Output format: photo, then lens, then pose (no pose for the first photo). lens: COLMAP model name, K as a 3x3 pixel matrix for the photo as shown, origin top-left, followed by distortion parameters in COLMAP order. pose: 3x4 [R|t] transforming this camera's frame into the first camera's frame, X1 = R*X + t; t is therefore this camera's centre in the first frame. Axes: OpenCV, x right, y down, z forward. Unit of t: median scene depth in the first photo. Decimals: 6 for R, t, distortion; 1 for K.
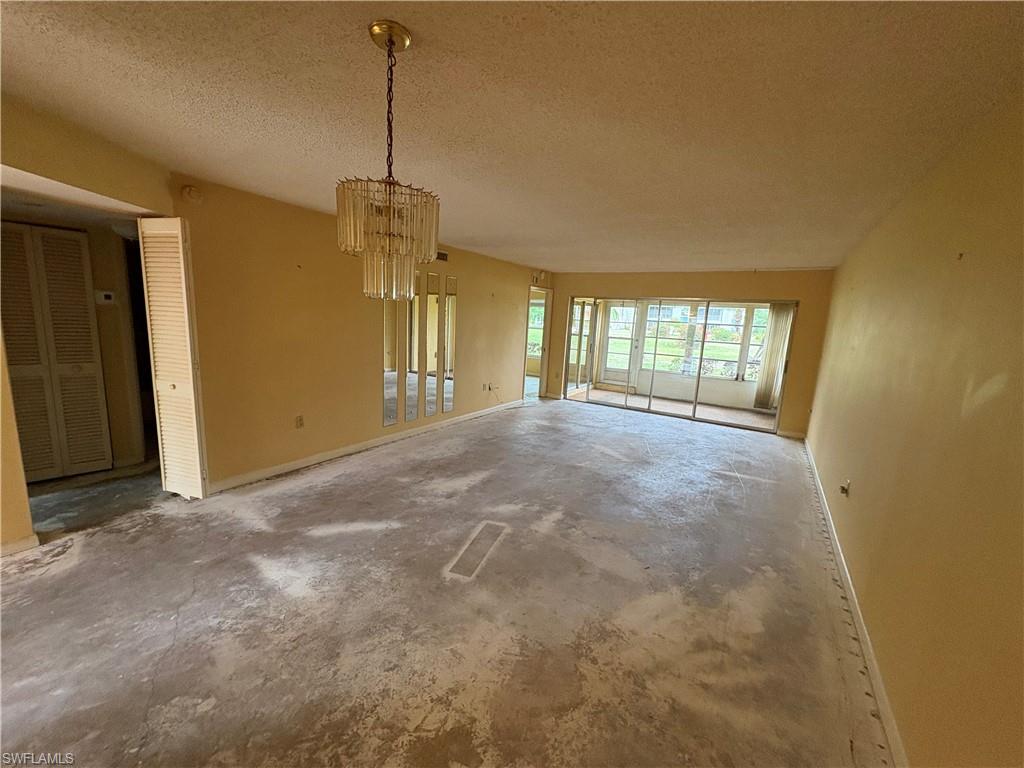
lens RADIAL K [[406.5, 0, 512.5], [0, 406.5, 384.4], [0, 0, 1]] dist [-0.001282, 0.000286]
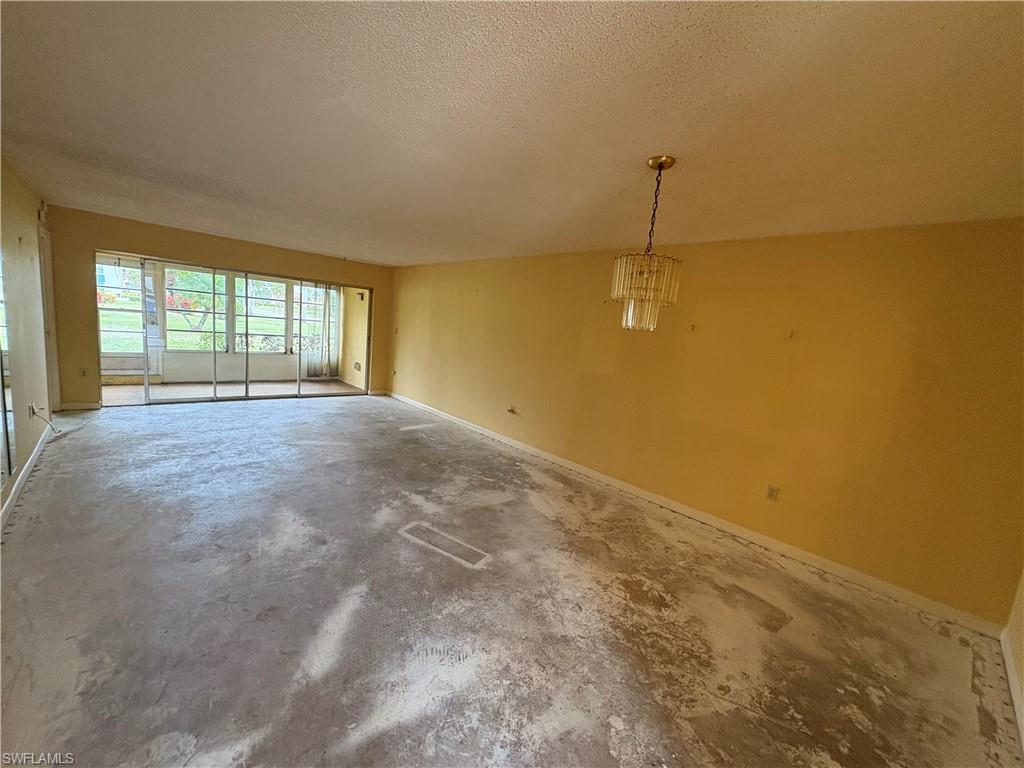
lens RADIAL K [[406.5, 0, 512.1], [0, 406.5, 381.4], [0, 0, 1]] dist [-0.001282, 0.000286]
pose [[0.250170, -0.158682, 0.955110, -0.895484], [0.077206, 0.986606, 0.143692, -0.132721], [-0.965119, 0.037793, 0.259070, 0.509391]]
